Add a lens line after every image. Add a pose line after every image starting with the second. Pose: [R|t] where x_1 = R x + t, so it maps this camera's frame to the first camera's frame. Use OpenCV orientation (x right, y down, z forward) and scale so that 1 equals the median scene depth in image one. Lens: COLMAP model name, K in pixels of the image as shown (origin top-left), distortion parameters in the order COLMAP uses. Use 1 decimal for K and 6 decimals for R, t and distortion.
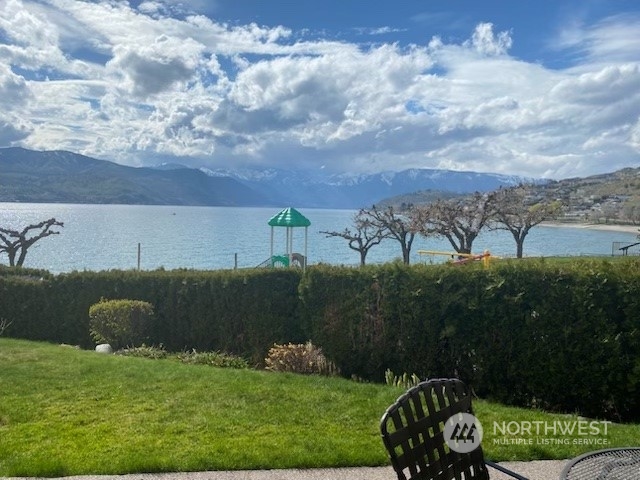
lens RADIAL K [[478.2, 0, 318.9], [0, 478.2, 250.9], [0, 0, 1]] dist [0.037357, -0.082521]
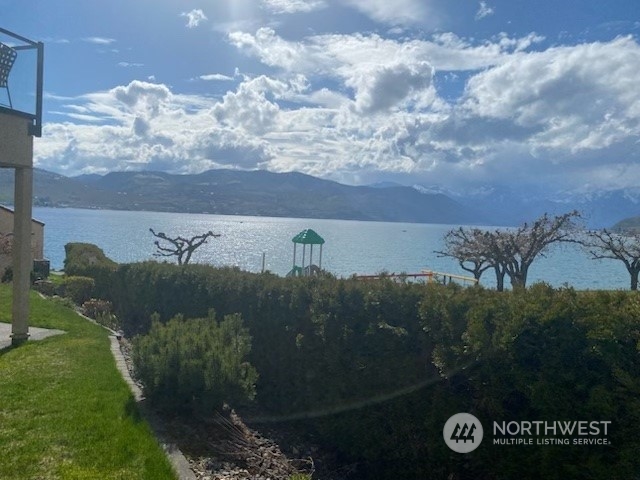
lens RADIAL K [[490.8, 0, 327.6], [0, 490.8, 245.3], [0, 0, 1]] dist [0.031766, -0.054106]
pose [[0.895308, 0.043508, -0.443317, 0.318163], [-0.064092, 0.997445, -0.031547, -0.004988], [0.440812, 0.056658, 0.895809, -0.074921]]
